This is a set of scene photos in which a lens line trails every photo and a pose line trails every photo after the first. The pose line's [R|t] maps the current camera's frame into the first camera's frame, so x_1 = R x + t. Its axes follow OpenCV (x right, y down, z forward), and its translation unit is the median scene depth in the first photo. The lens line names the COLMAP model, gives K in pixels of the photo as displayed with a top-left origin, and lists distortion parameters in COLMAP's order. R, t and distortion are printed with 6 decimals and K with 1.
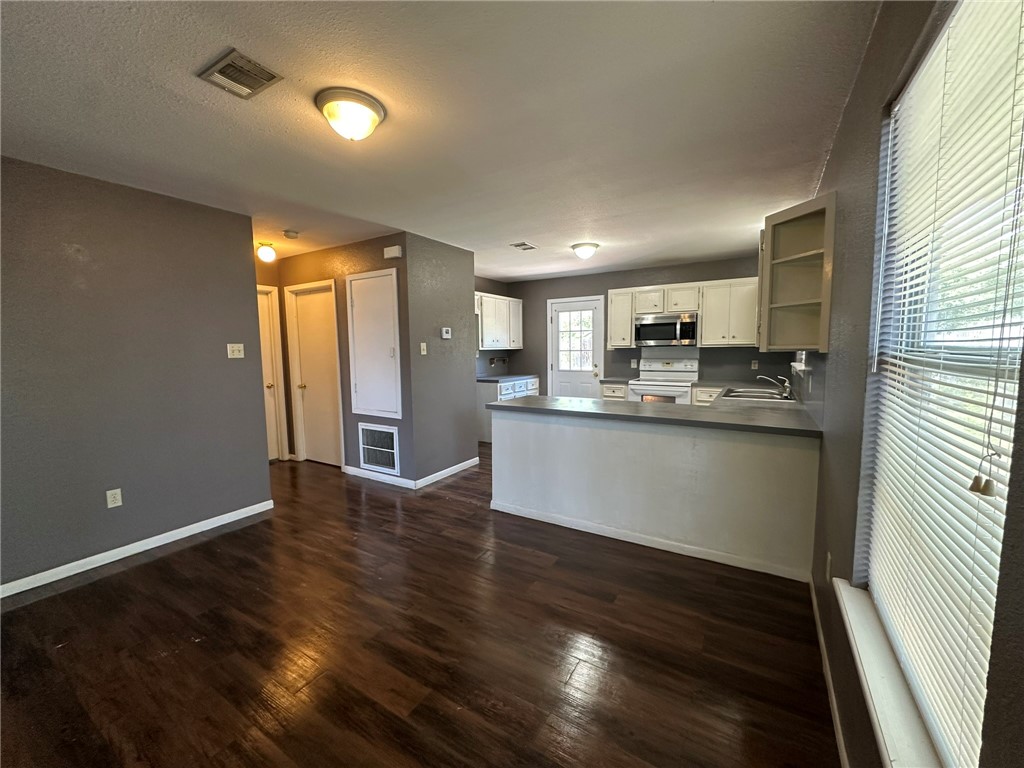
lens RADIAL K [[408.6, 0, 513.1], [0, 408.6, 385.4], [0, 0, 1]] dist [-0.004305, -0.000360]
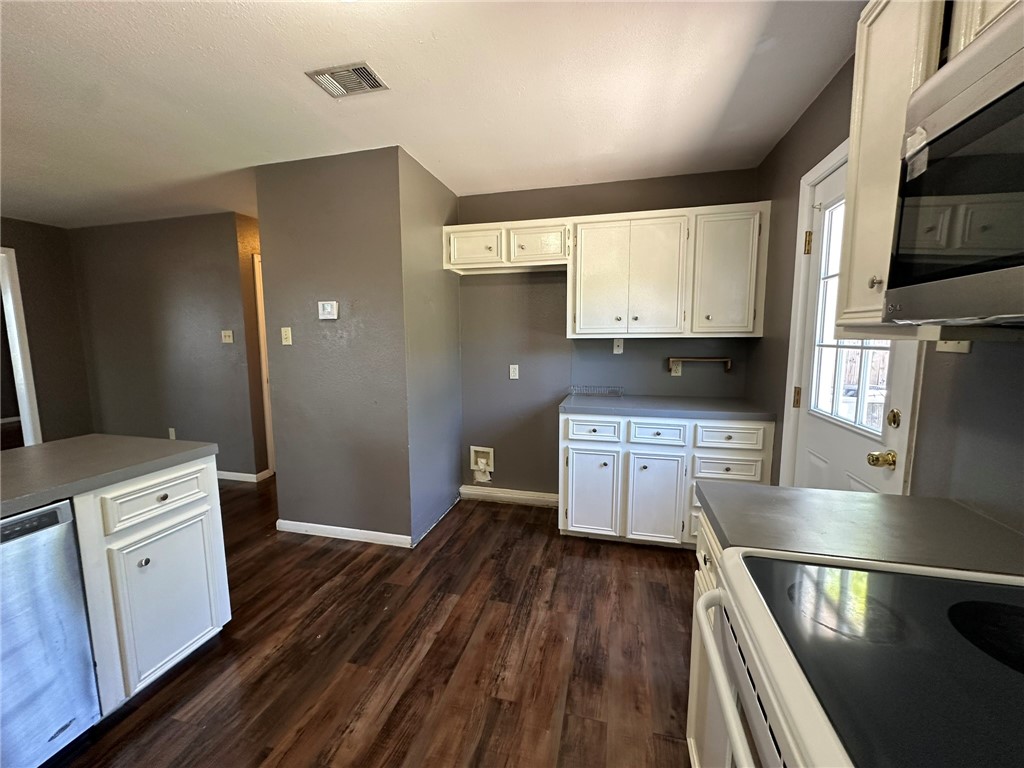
lens RADIAL K [[408.6, 0, 512.4], [0, 408.6, 385.0], [0, 0, 1]] dist [-0.004305, -0.000360]
pose [[0.292302, 0.122018, -0.948510, 0.418577], [-0.086742, 0.991121, 0.100768, -0.085689], [0.952384, 0.052821, 0.300290, 0.900015]]
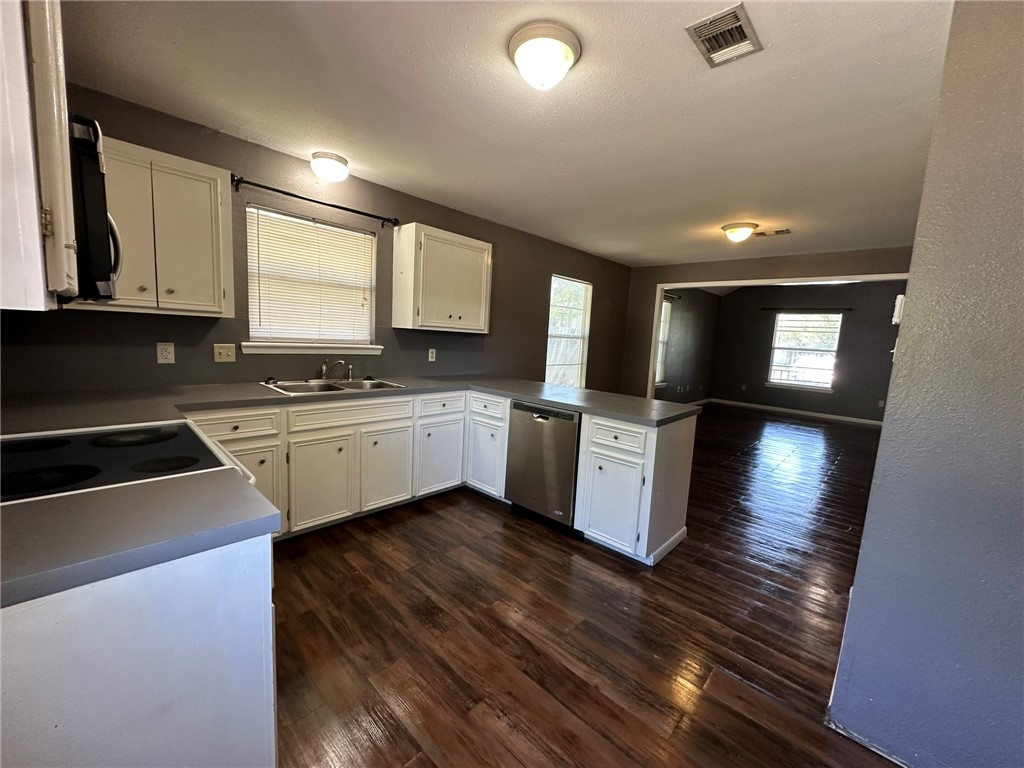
lens RADIAL K [[408.6, 0, 513.9], [0, 408.6, 384.3], [0, 0, 1]] dist [-0.004305, -0.000360]
pose [[-0.977345, -0.068649, 0.200212, 0.095778], [-0.024658, 0.976428, 0.214431, -0.111071], [-0.210213, 0.204636, -0.955999, 1.217102]]
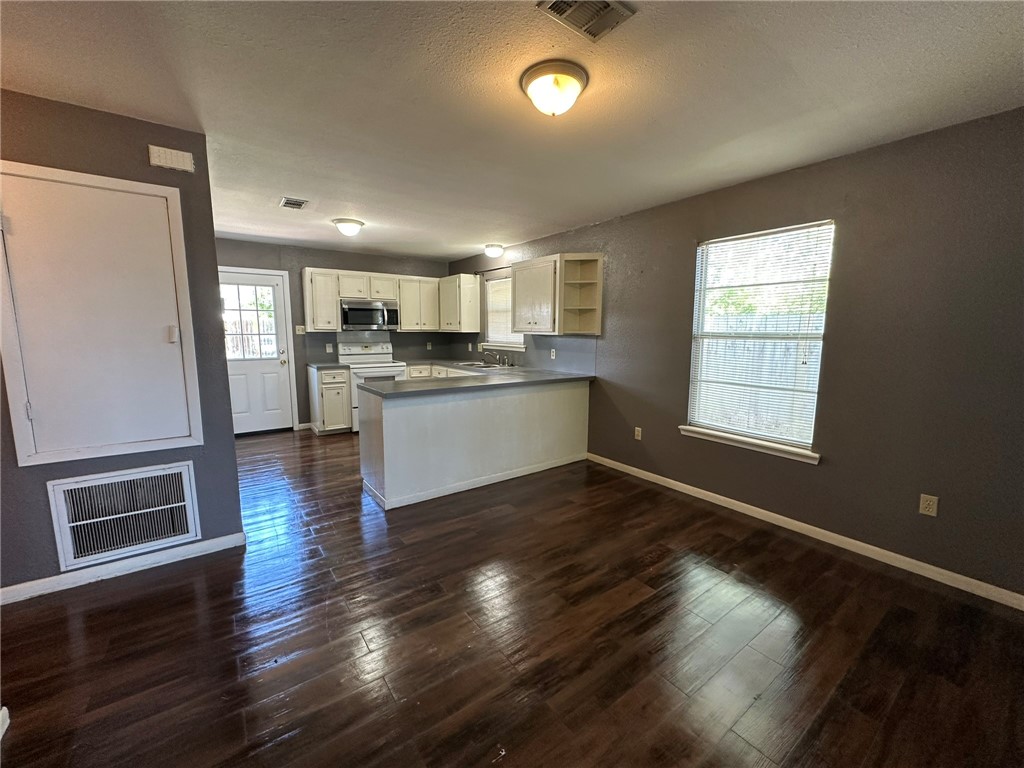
lens RADIAL K [[408.6, 0, 512.5], [0, 408.6, 384.4], [0, 0, 1]] dist [-0.004305, -0.000360]
pose [[0.384416, -0.106648, 0.916979, -0.499563], [0.078021, 0.993504, 0.082840, -0.016448], [-0.919857, 0.039698, 0.390239, 0.260018]]
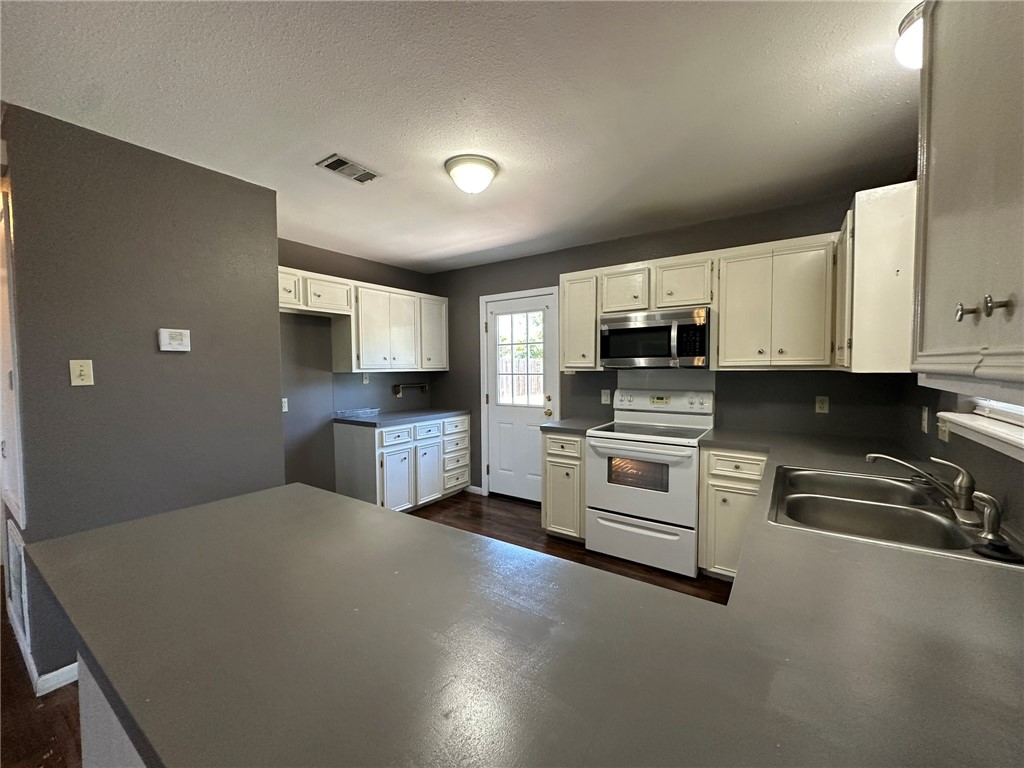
lens RADIAL K [[408.6, 0, 512.1], [0, 408.6, 383.8], [0, 0, 1]] dist [-0.004305, -0.000360]
pose [[0.998360, 0.007229, -0.056794, 0.220529], [-0.010166, 0.998617, -0.051590, -0.046133], [0.056342, 0.052083, 0.997052, 0.449191]]
